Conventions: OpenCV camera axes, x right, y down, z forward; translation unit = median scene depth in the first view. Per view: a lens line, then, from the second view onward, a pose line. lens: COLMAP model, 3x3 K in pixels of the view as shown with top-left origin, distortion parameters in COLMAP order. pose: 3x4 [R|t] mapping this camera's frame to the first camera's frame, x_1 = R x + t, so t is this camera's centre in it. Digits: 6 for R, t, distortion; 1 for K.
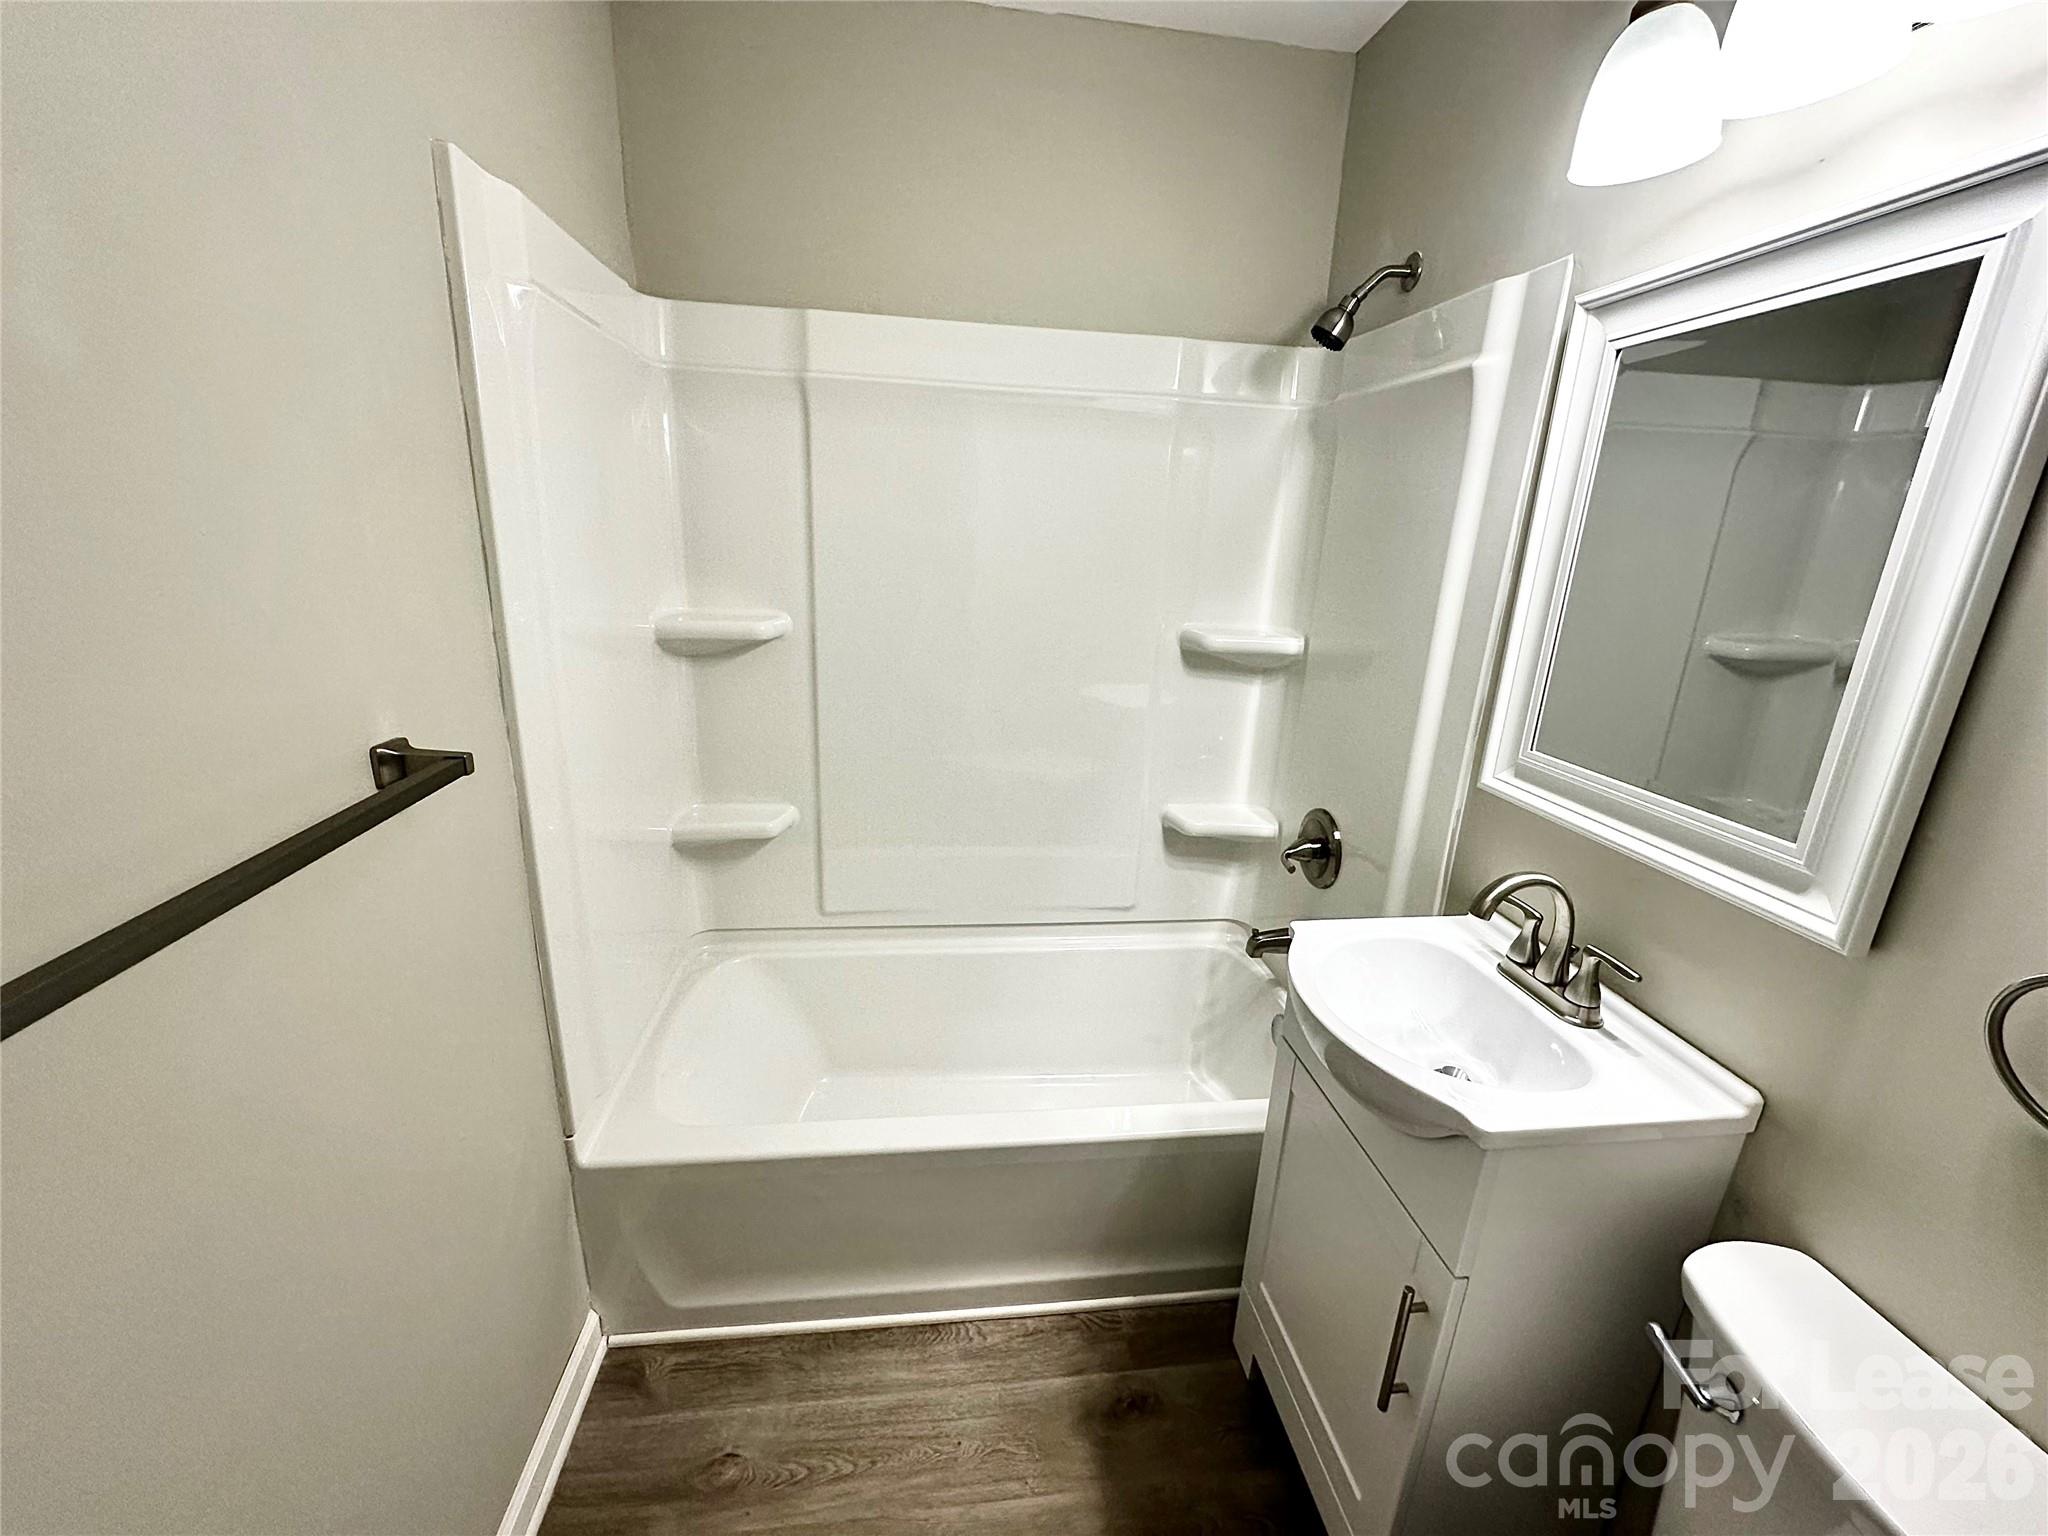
lens RADIAL K [[819.8, 0, 1024.0], [0, 819.8, 768.0], [0, 0, 1]] dist [0.004311, 0.000058]
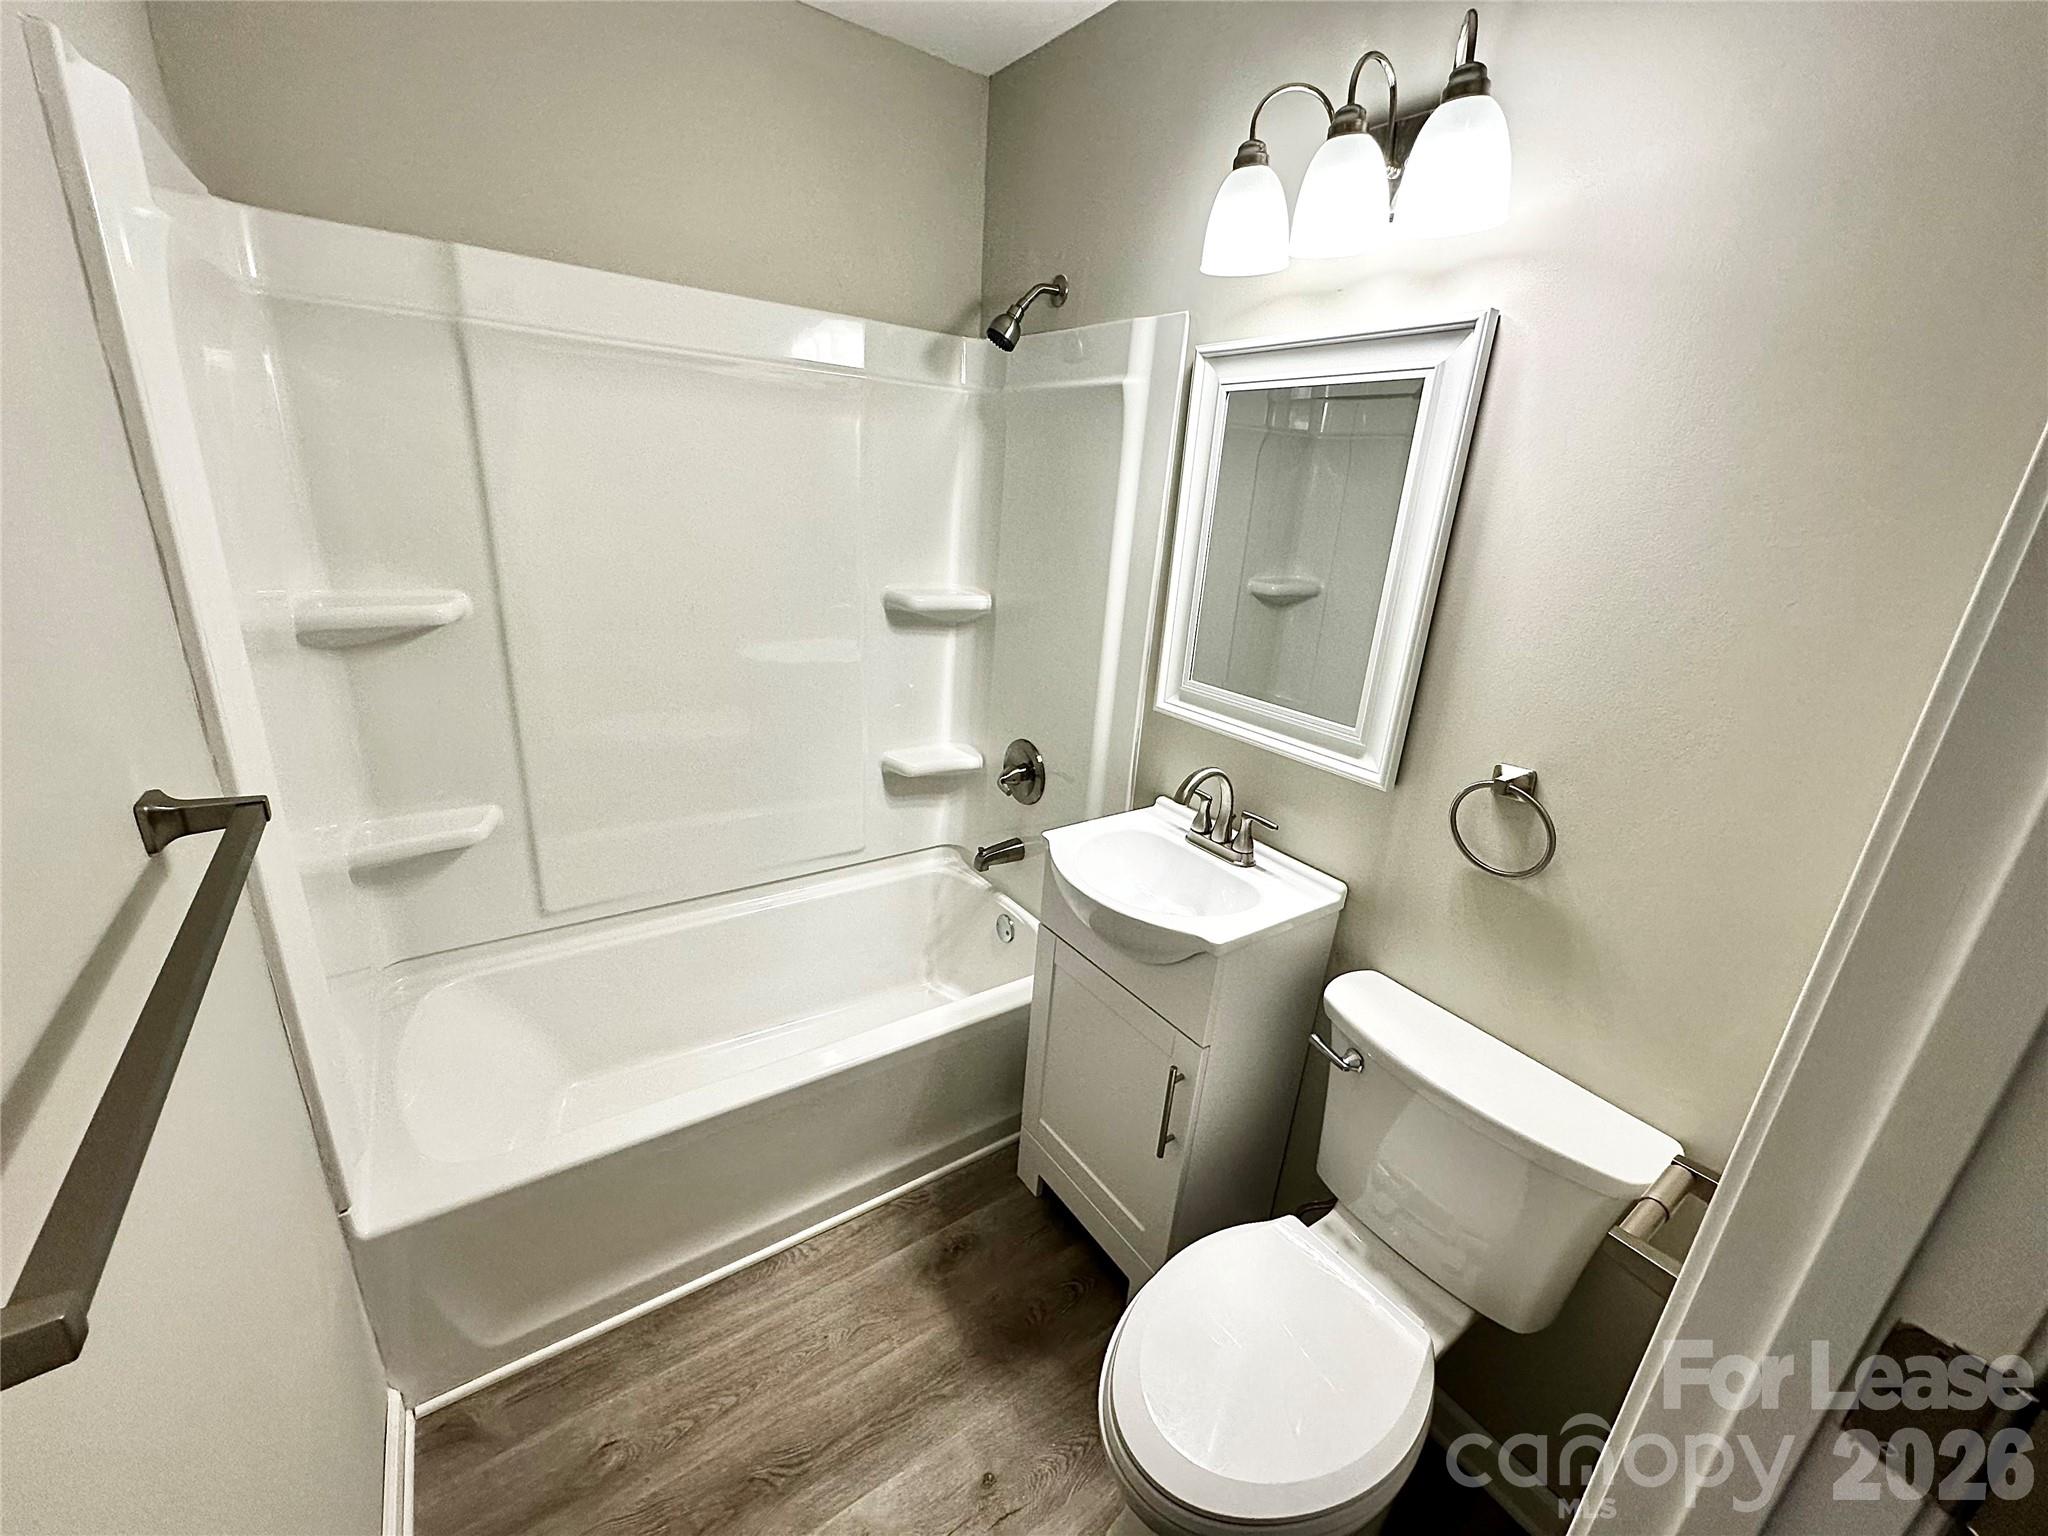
lens RADIAL K [[823.6, 0, 1016.1], [0, 823.6, 766.5], [0, 0, 1]] dist [0.012223, 0.000315]
pose [[0.890472, -0.133842, 0.434908, -0.218703], [0.102187, 0.990171, 0.095495, -0.033312], [-0.443415, -0.040594, 0.895397, -0.095595]]
